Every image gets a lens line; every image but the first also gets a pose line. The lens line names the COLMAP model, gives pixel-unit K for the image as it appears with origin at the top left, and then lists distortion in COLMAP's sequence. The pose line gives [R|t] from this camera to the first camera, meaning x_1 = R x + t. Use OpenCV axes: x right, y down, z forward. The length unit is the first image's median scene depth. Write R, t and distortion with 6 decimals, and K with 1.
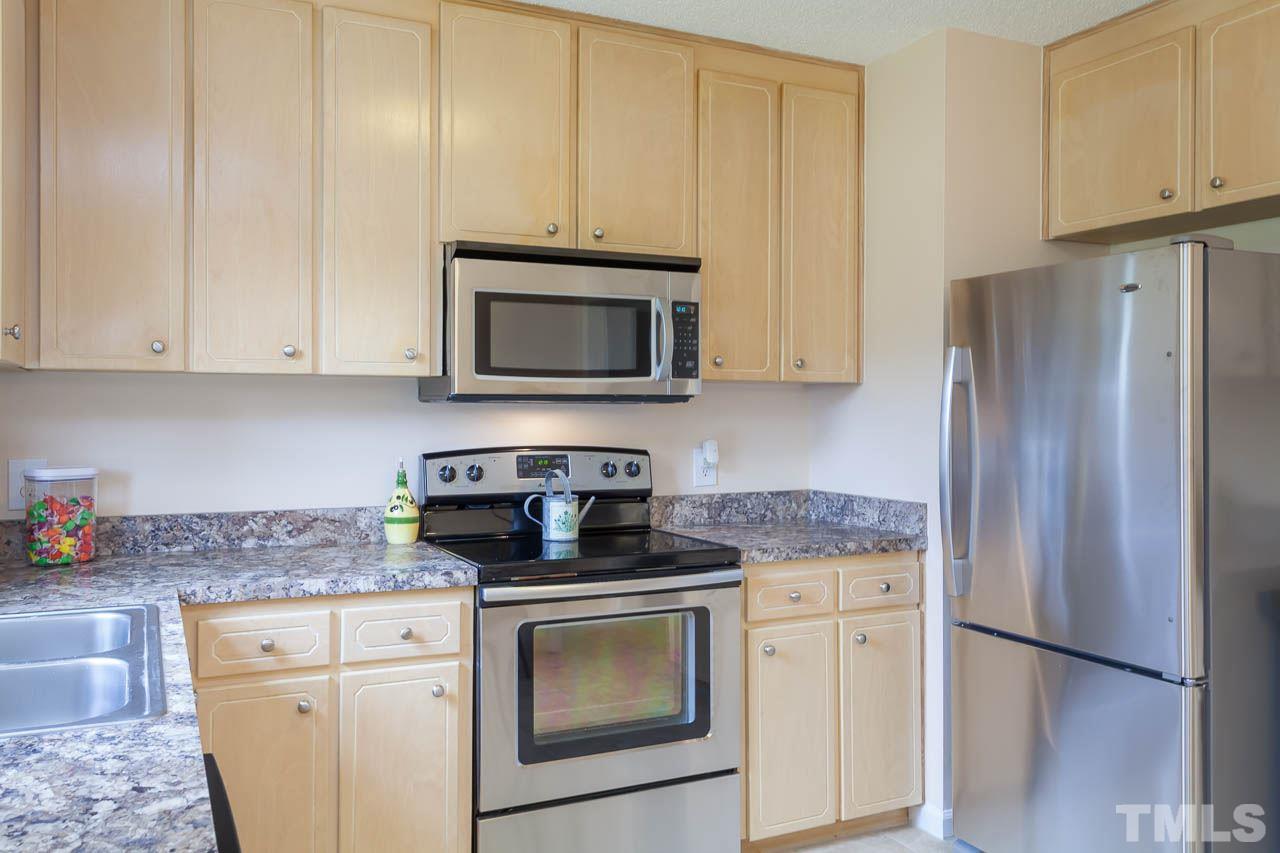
lens RADIAL K [[1029.5, 0, 638.9], [0, 1029.5, 403.2], [0, 0, 1]] dist [0.004506, 0.003732]
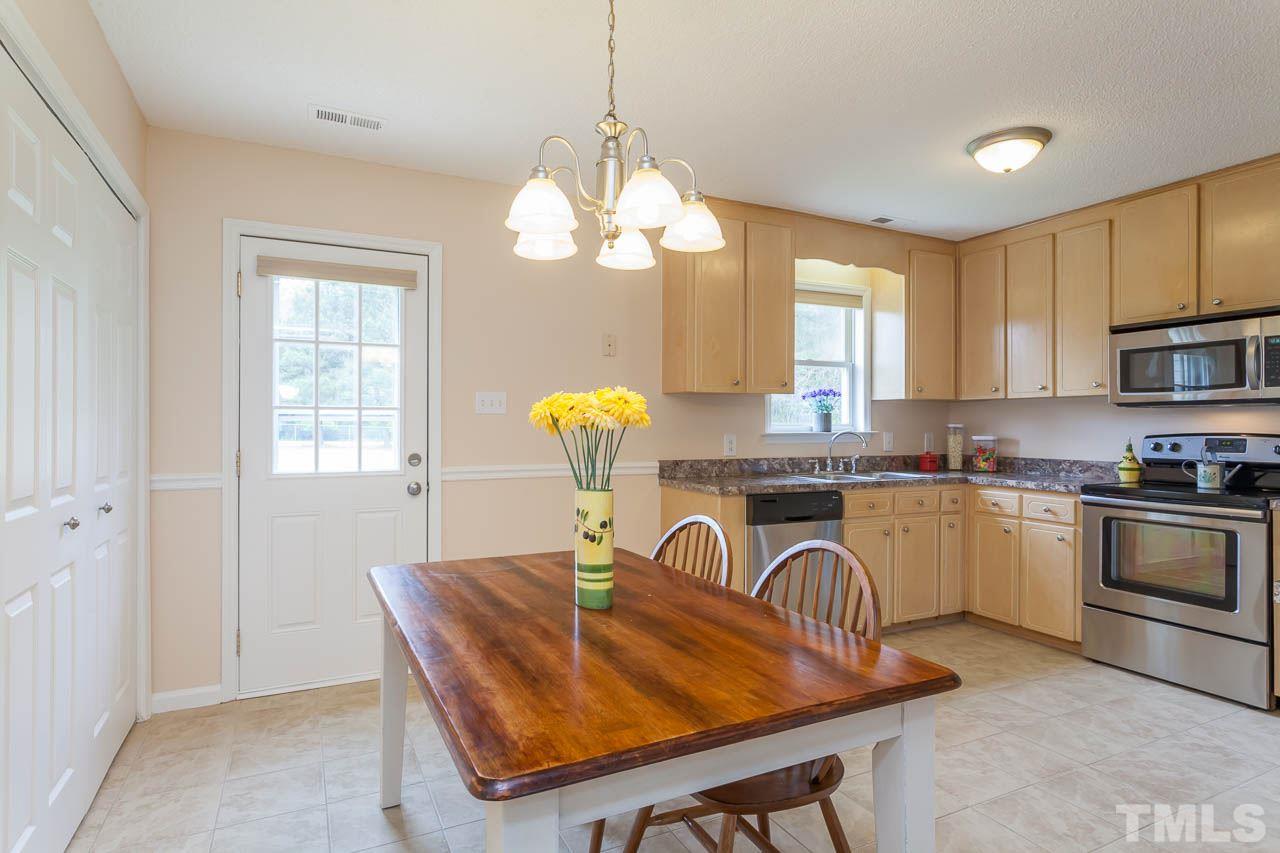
lens RADIAL K [[683.3, 0, 638.6], [0, 683.3, 424.6], [0, 0, 1]] dist [0.000634, 0.001915]
pose [[0.015173, -0.005622, -0.999869, 1.067500], [0.001199, 0.999984, -0.005605, 0.036684], [0.999884, -0.001114, 0.015179, 0.063325]]
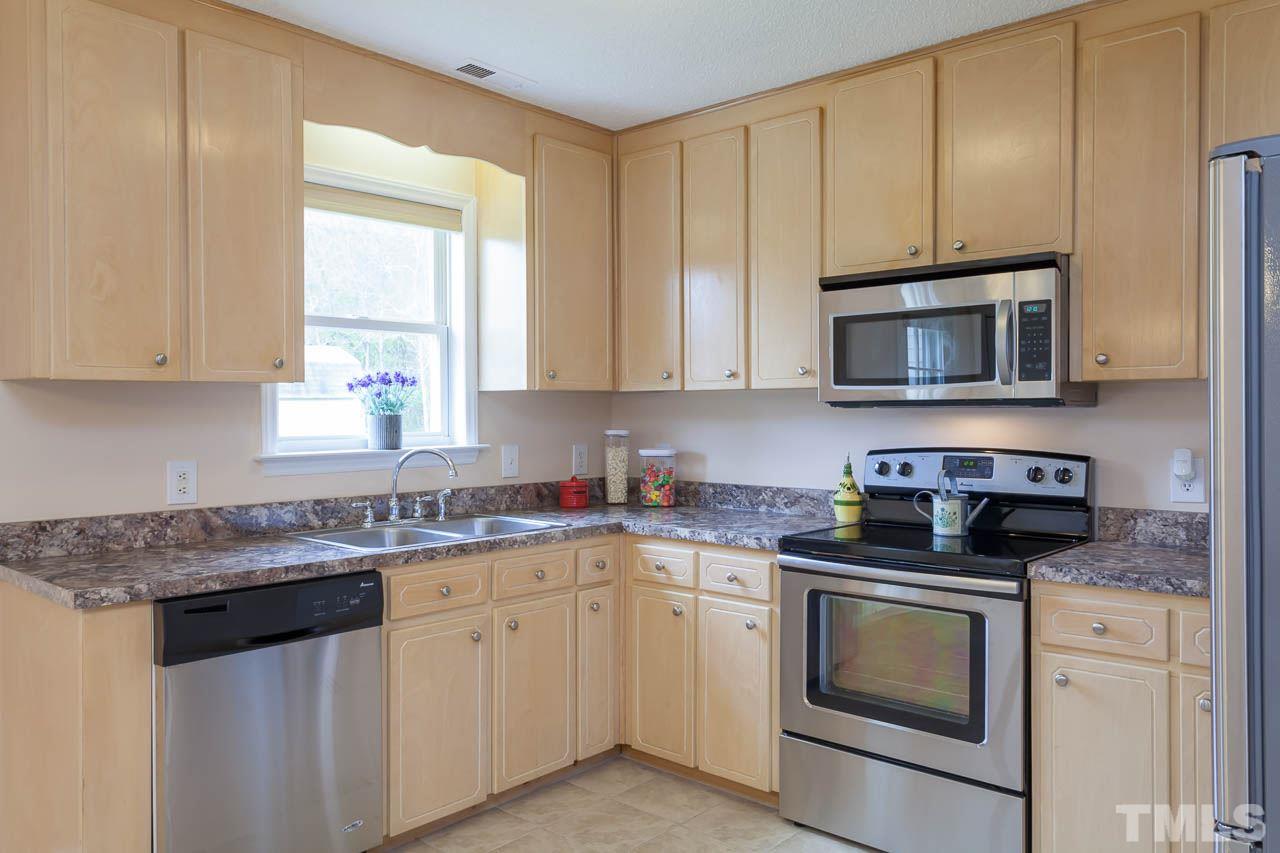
lens RADIAL K [[933.0, 0, 640.0], [0, 933.0, 426.5], [0, 0, 1]] dist [0.001385, 0.007420]
pose [[0.385804, 0.010124, -0.922525, 0.734642], [0.008298, 0.999861, 0.014443, 0.002752], [0.922543, -0.013227, 0.385666, 0.343036]]
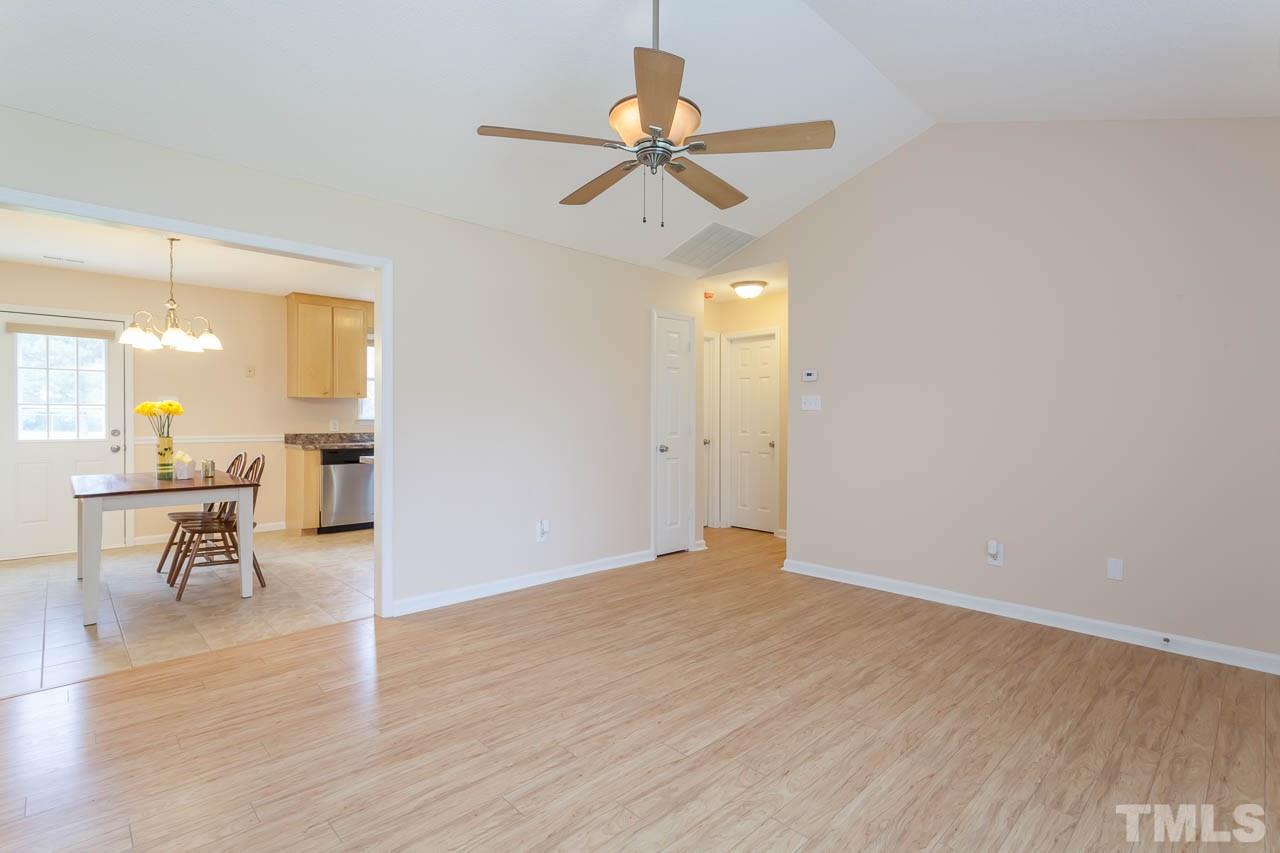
lens RADIAL K [[609.2, 0, 640.0], [0, 609.2, 426.5], [0, 0, 1]] dist [0.000852, 0.000911]
pose [[0.311889, 0.010318, -0.950062, 2.216907], [0.001570, 0.999934, 0.011375, 0.049818], [0.950117, -0.005040, 0.311852, 0.659406]]
